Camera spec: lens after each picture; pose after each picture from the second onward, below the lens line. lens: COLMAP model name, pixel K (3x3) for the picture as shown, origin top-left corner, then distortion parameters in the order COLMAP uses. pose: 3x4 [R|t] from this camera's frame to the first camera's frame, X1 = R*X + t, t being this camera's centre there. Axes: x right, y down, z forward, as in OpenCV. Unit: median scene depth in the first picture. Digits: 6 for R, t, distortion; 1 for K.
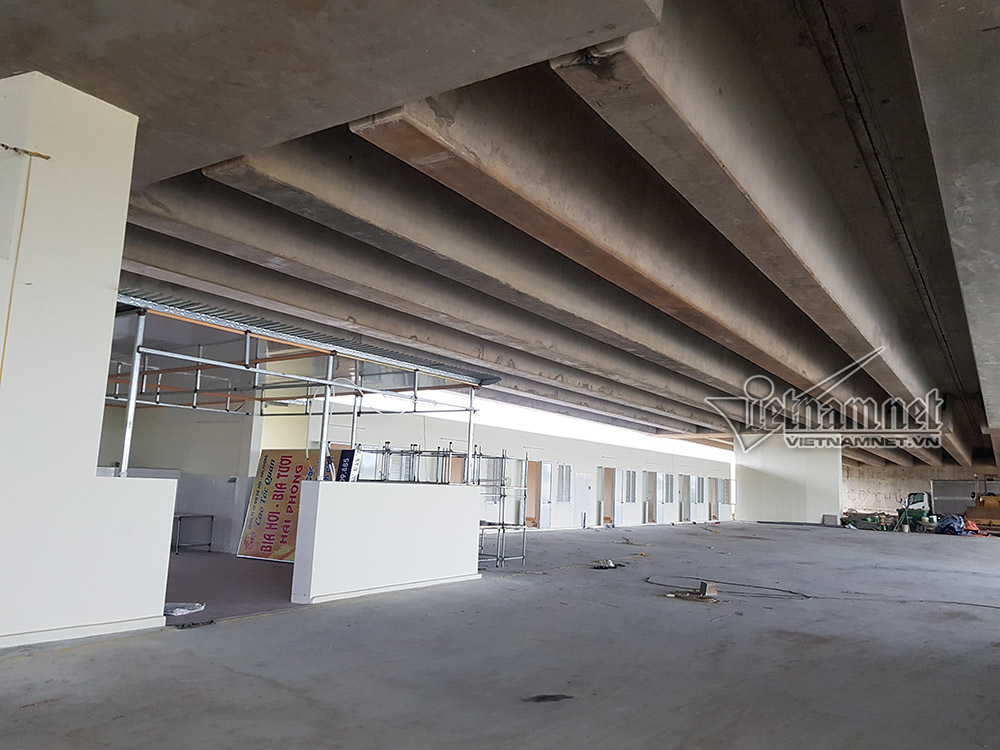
lens RADIAL K [[753.2, 0, 491.9], [0, 753.2, 359.1], [0, 0, 1]] dist [0.080724, -0.107962]
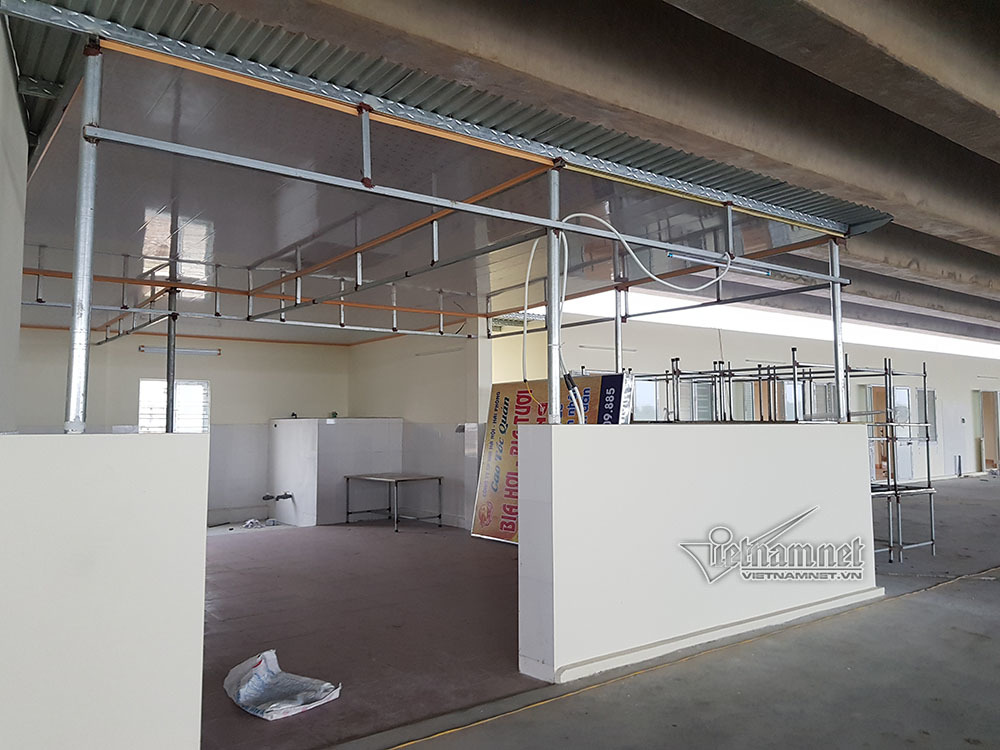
lens RADIAL K [[753.2, 0, 491.9], [0, 753.2, 359.1], [0, 0, 1]] dist [0.080724, -0.107962]
pose [[0.935787, -0.072700, -0.344988, -0.047914], [0.097659, 0.993671, 0.055504, 0.044943], [0.338770, -0.085631, 0.936965, 0.273353]]
